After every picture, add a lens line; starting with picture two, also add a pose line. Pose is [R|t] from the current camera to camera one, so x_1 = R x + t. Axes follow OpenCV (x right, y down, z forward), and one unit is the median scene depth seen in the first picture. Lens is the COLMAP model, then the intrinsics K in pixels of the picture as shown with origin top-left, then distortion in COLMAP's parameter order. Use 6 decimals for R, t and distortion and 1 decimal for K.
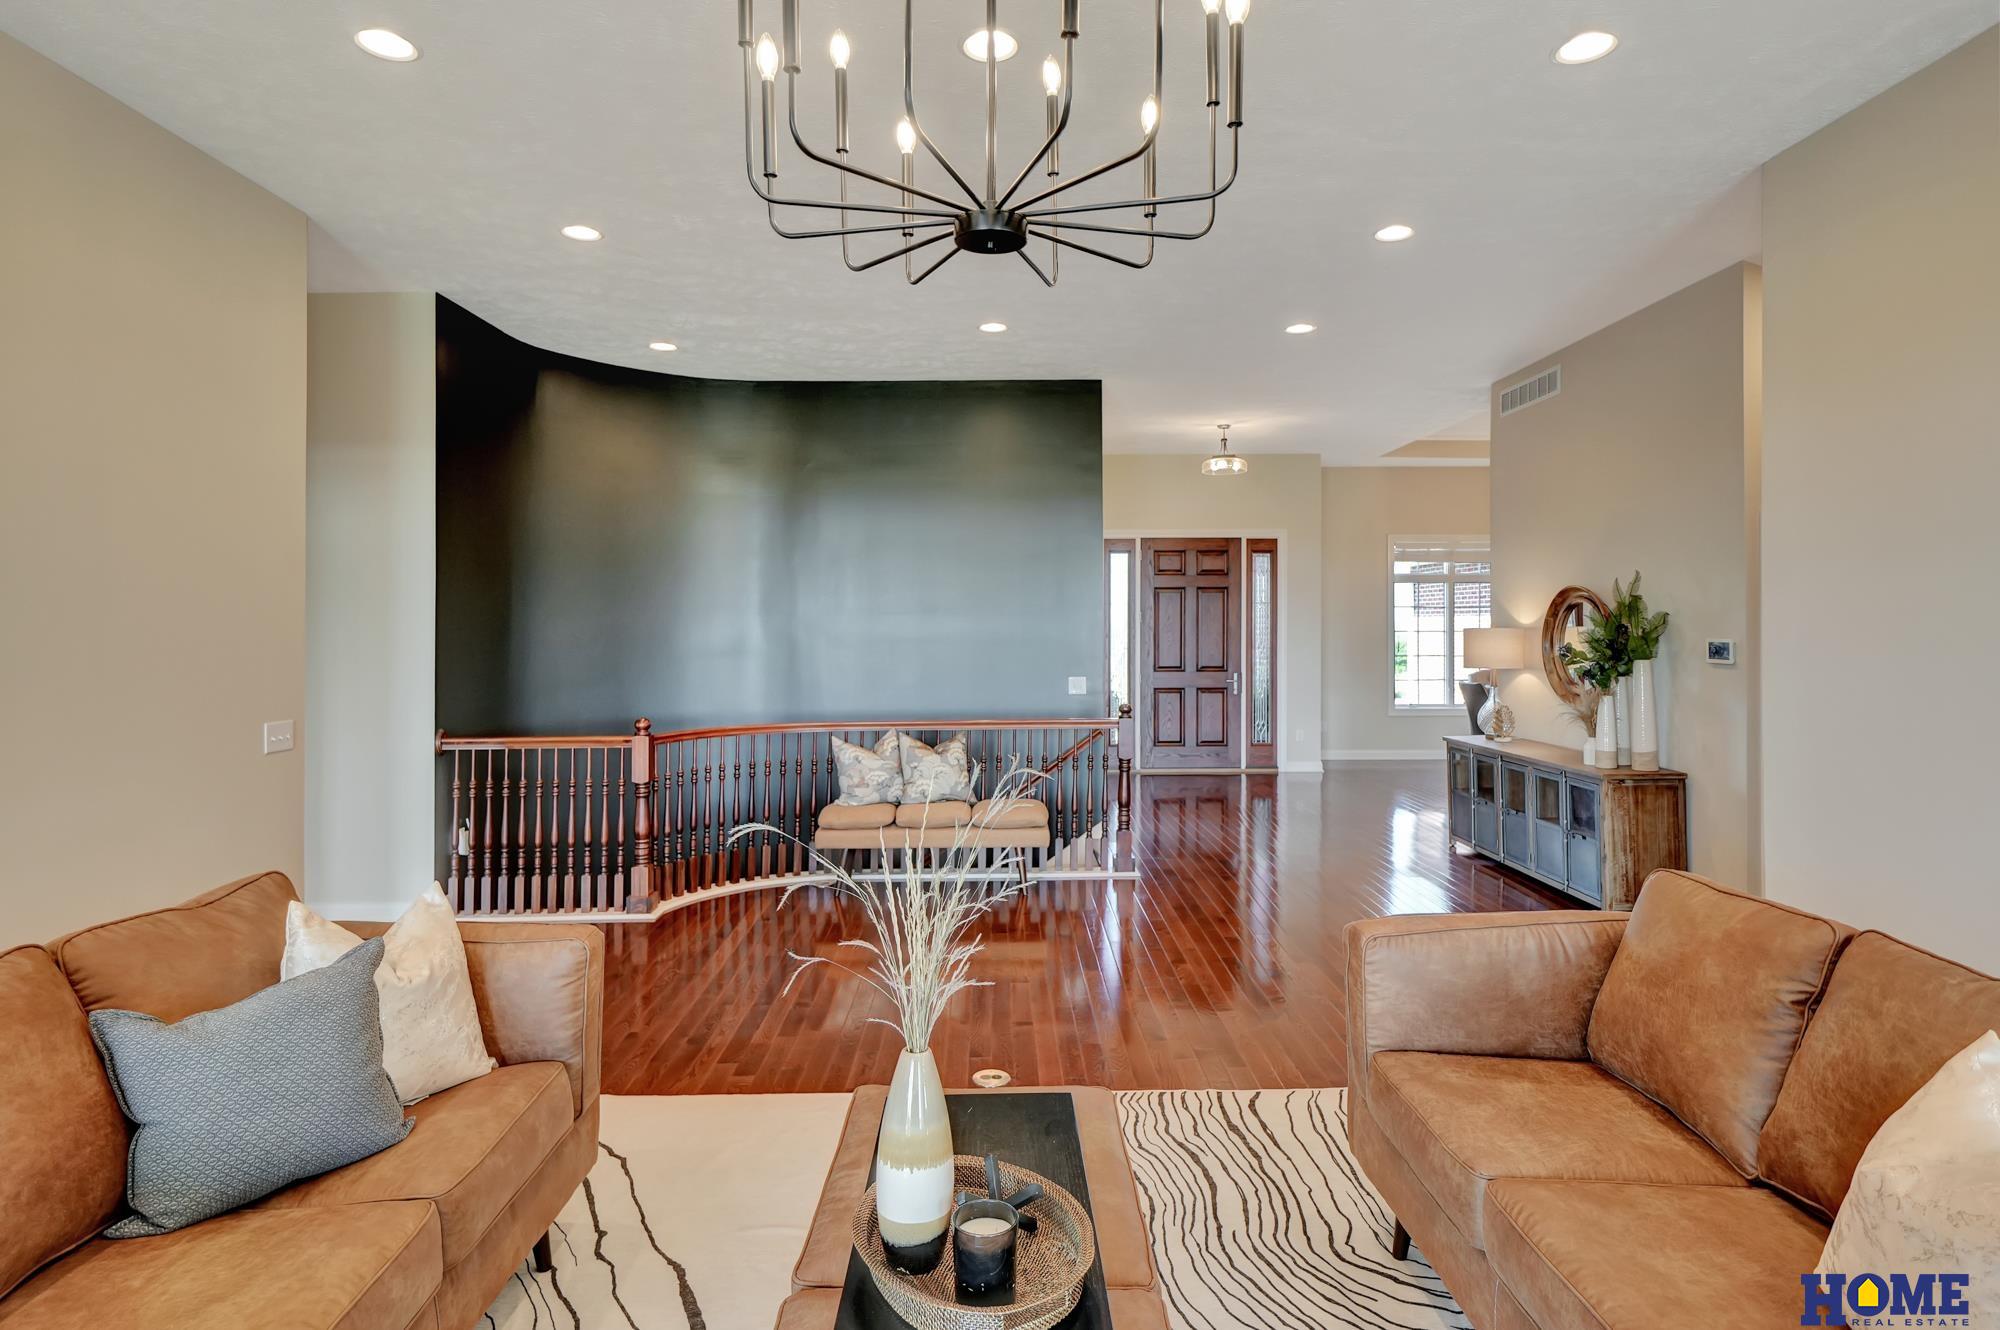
lens RADIAL K [[1031.6, 0, 1009.0], [0, 1031.6, 604.1], [0, 0, 1]] dist [-0.003387, -0.002064]
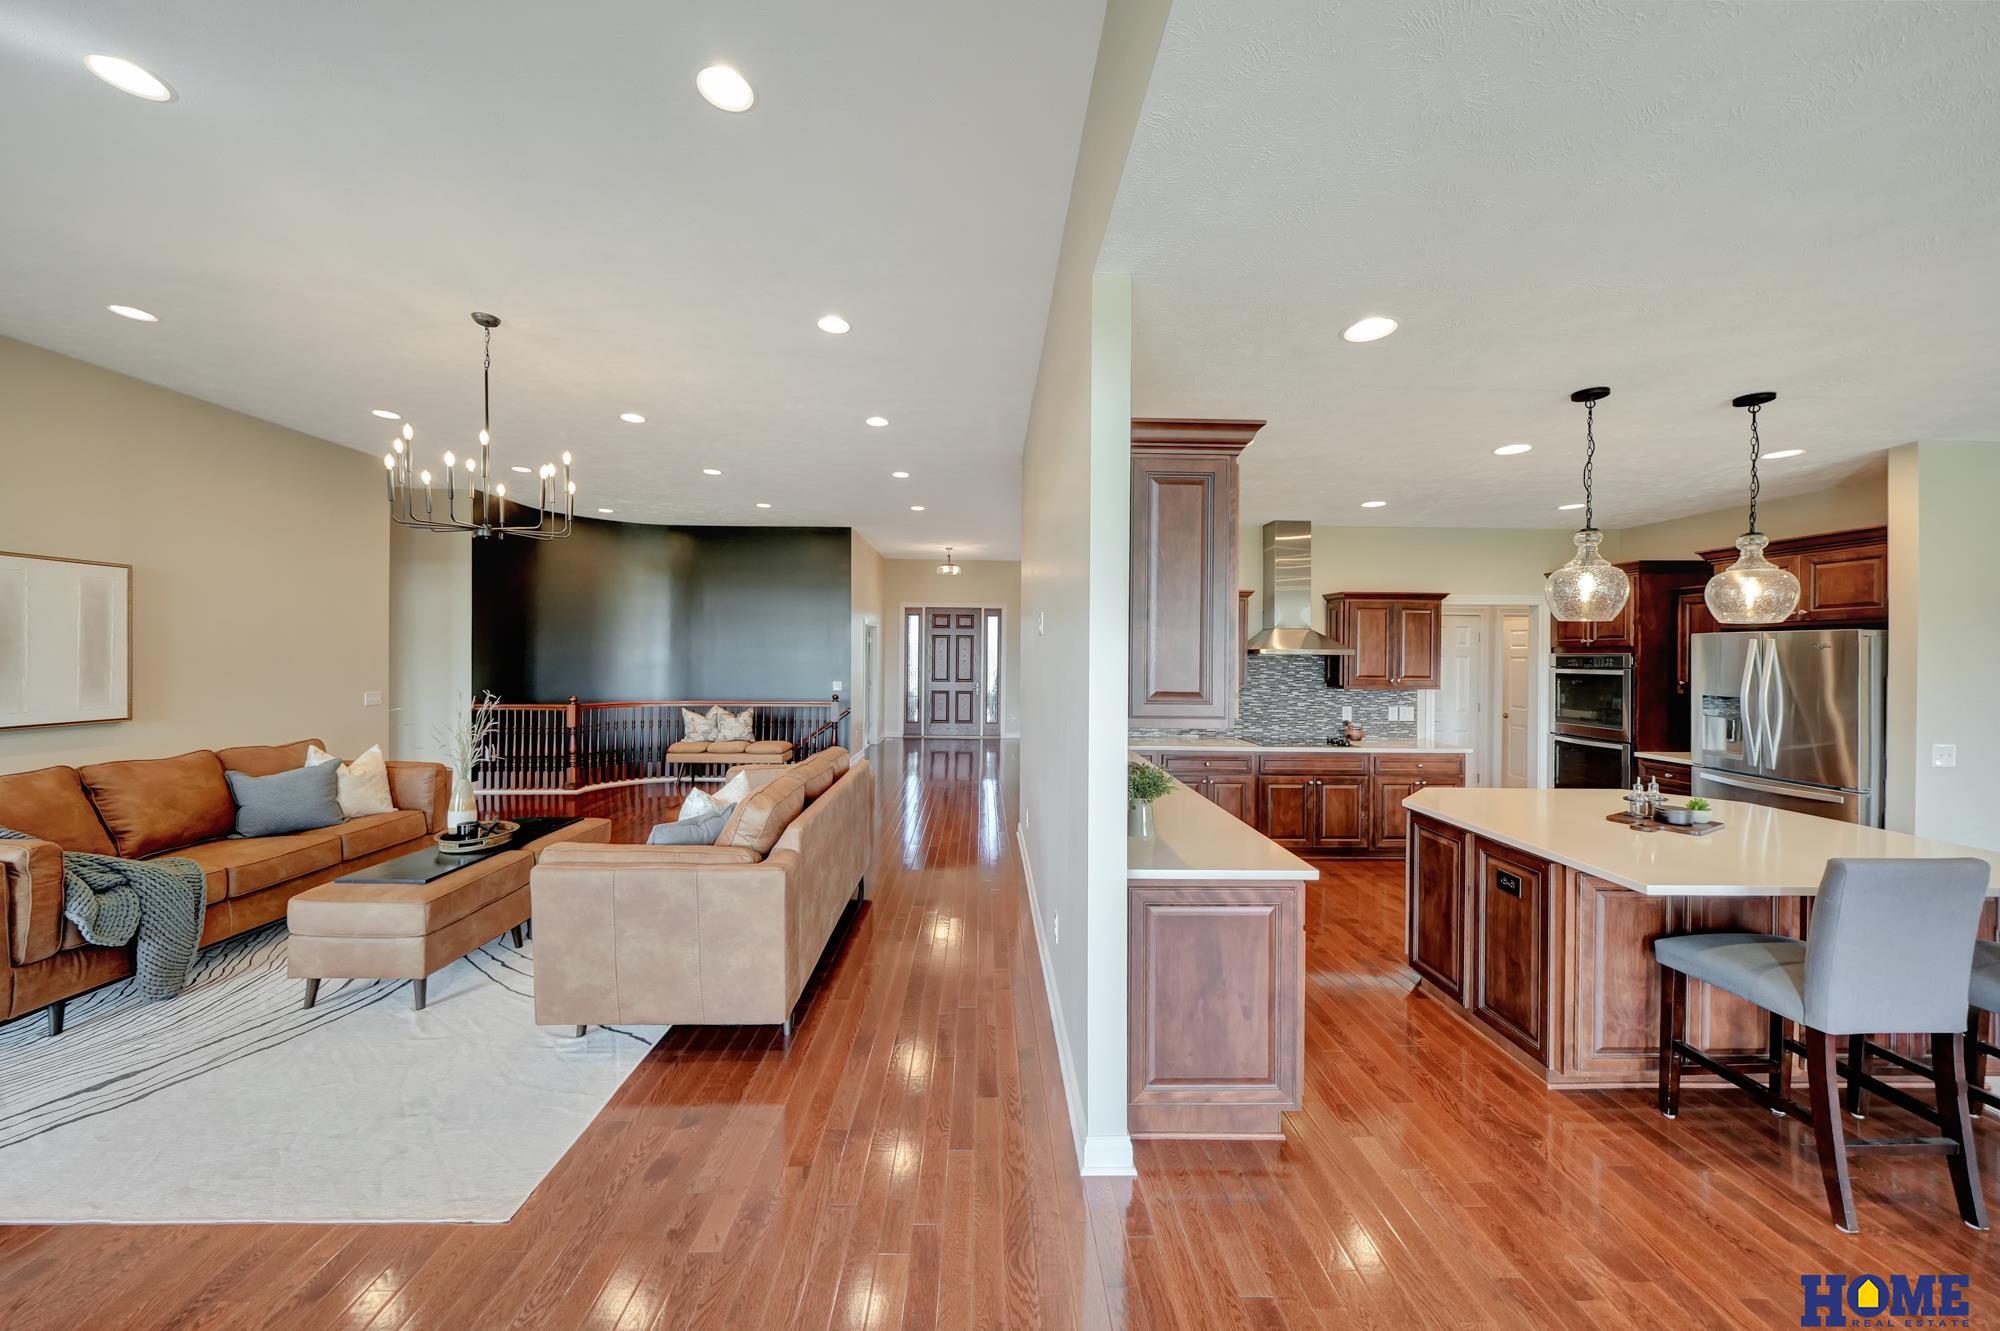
lens RADIAL K [[680.1, 0, 1003.5], [0, 680.1, 656.0], [0, 0, 1]] dist [-0.004830, -0.000012]
pose [[0.999793, 0.017087, 0.011054, 0.444072], [-0.017328, 0.999607, 0.022057, -0.013121], [-0.010673, -0.022244, 0.999696, -0.330972]]
